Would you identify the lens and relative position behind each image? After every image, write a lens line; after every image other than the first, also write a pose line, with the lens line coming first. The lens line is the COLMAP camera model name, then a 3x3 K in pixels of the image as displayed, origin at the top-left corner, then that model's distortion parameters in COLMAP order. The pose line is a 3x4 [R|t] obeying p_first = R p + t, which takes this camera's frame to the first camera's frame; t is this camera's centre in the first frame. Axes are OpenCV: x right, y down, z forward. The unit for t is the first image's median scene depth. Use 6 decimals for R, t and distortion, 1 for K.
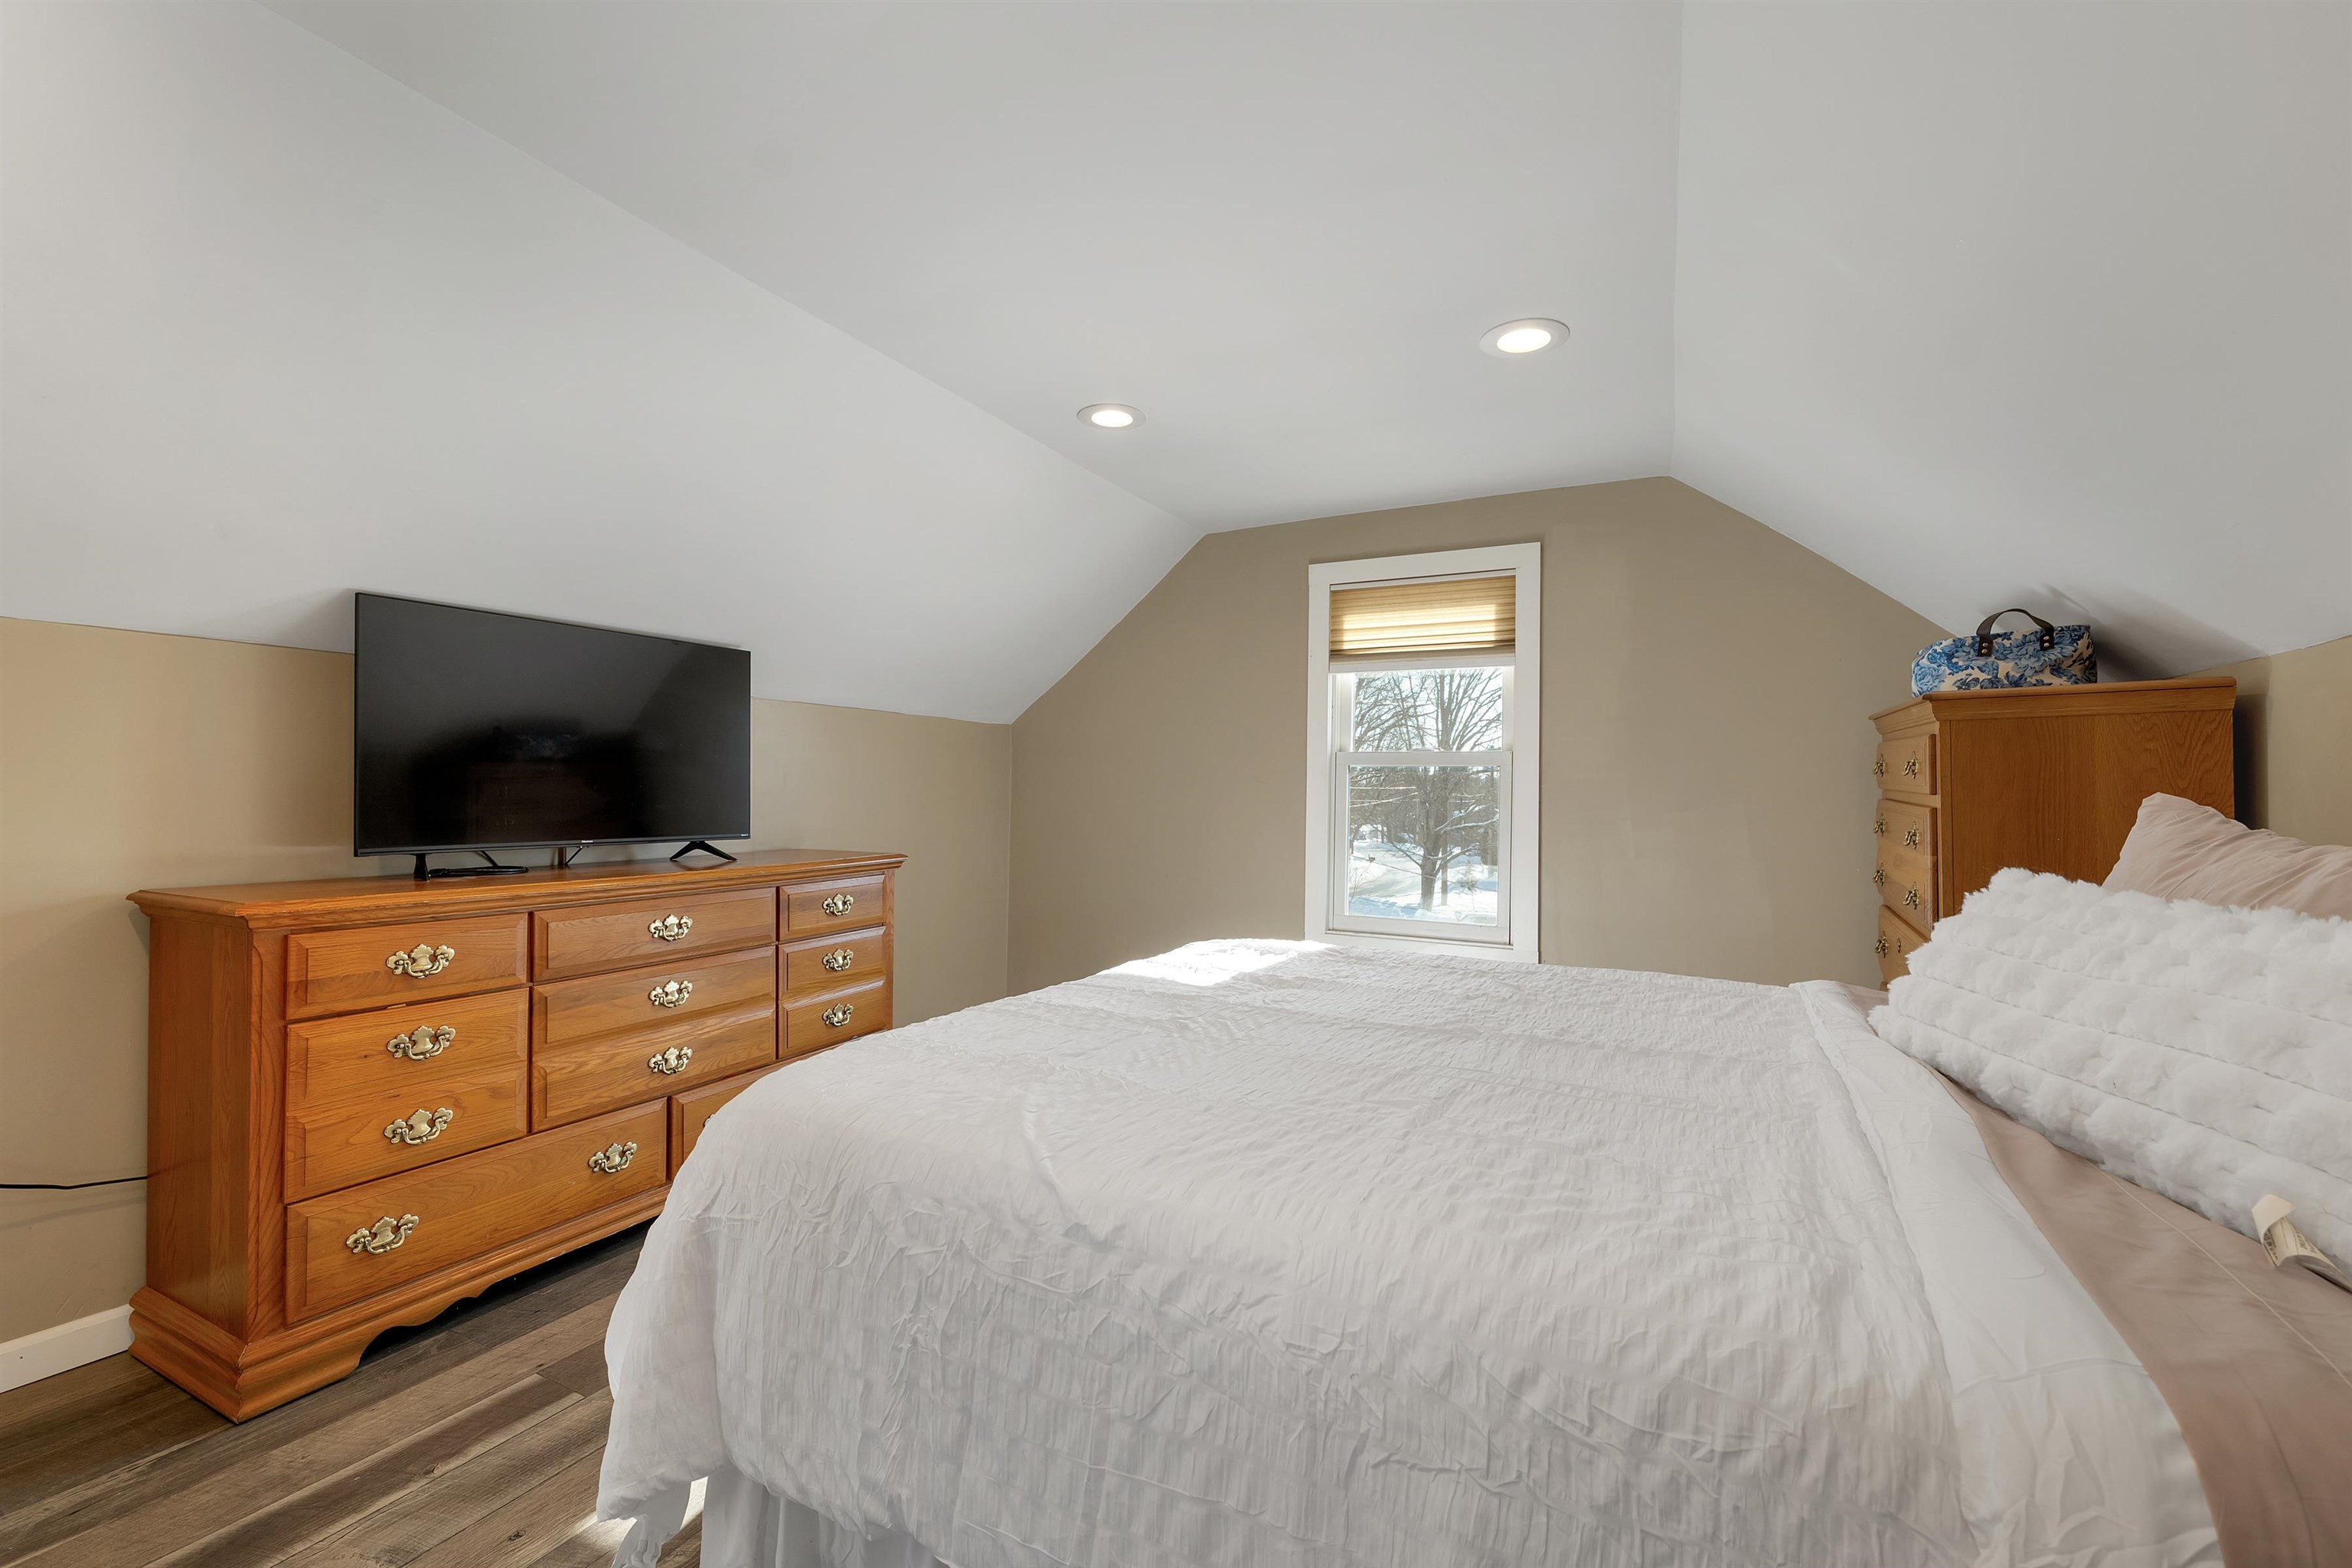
lens RADIAL K [[1002.4, 0, 1196.1], [0, 1002.4, 823.5], [0, 0, 1]] dist [0.002157, 0.000221]
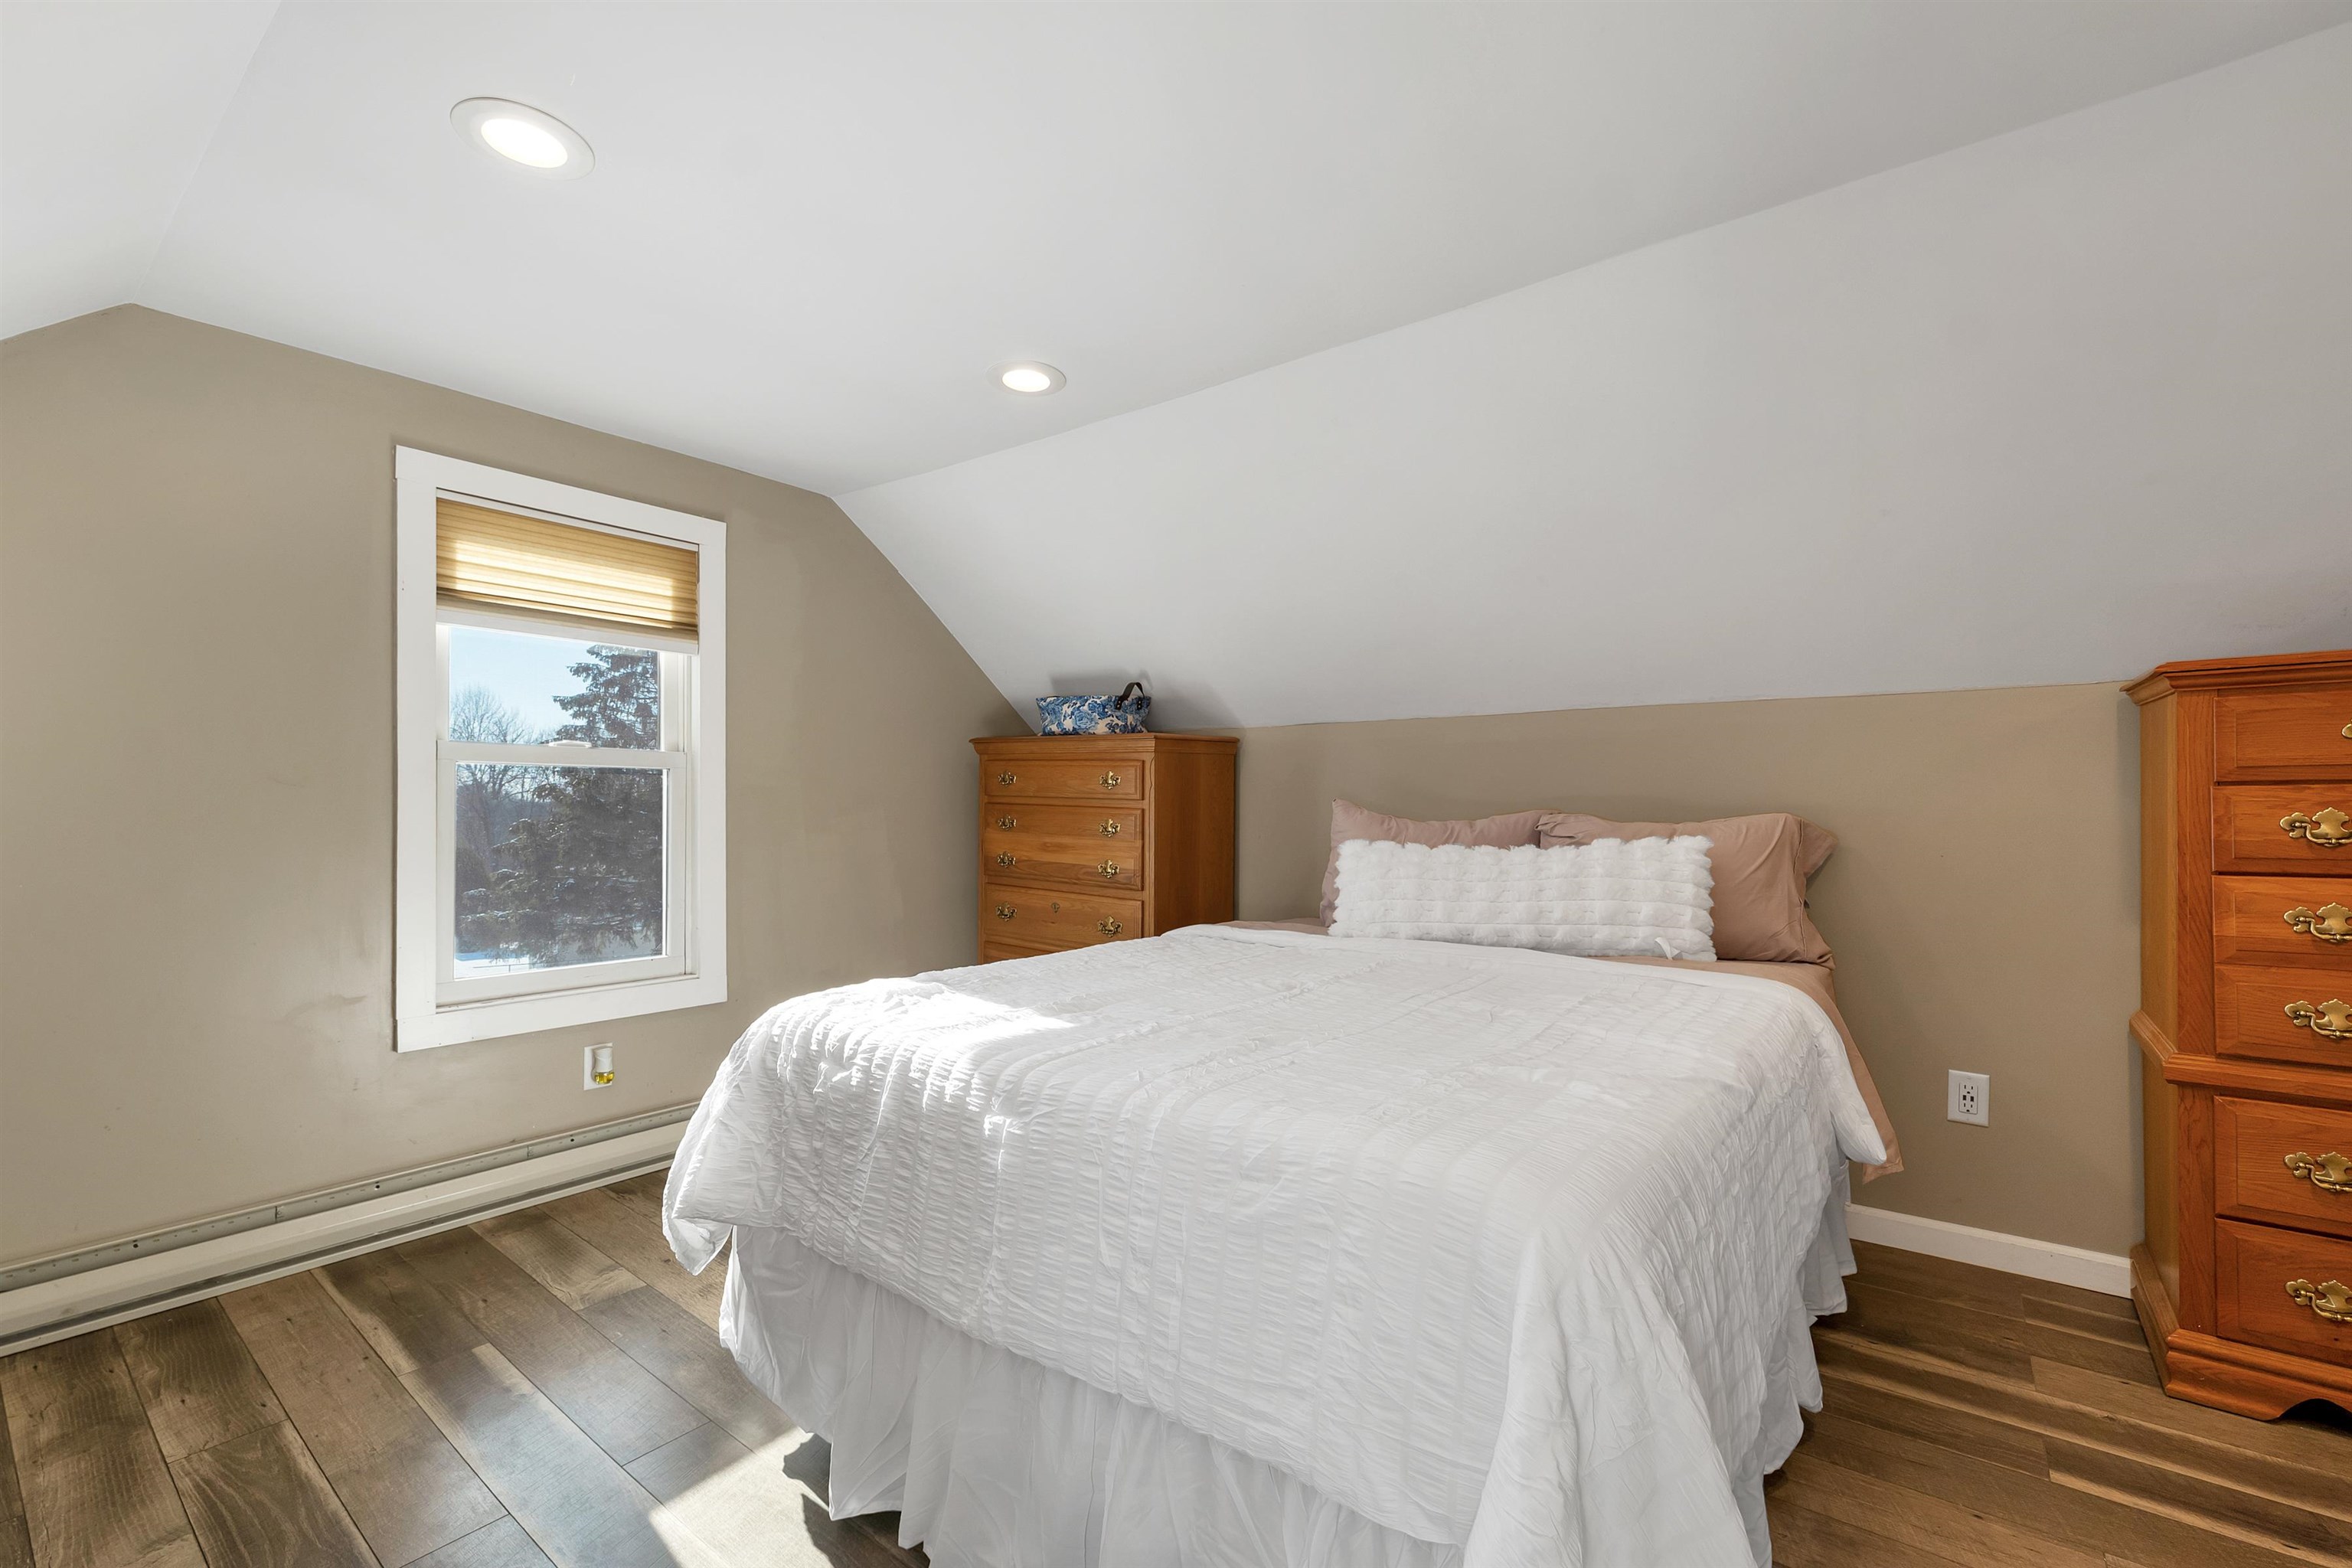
lens RADIAL K [[1002.4, 0, 1196.1], [0, 1002.4, 823.5], [0, 0, 1]] dist [0.002157, 0.000221]
pose [[0.172891, -0.027630, 0.984553, -0.471091], [0.029904, 0.999293, 0.022793, -0.016531], [-0.984487, 0.025501, 0.173595, 0.416929]]
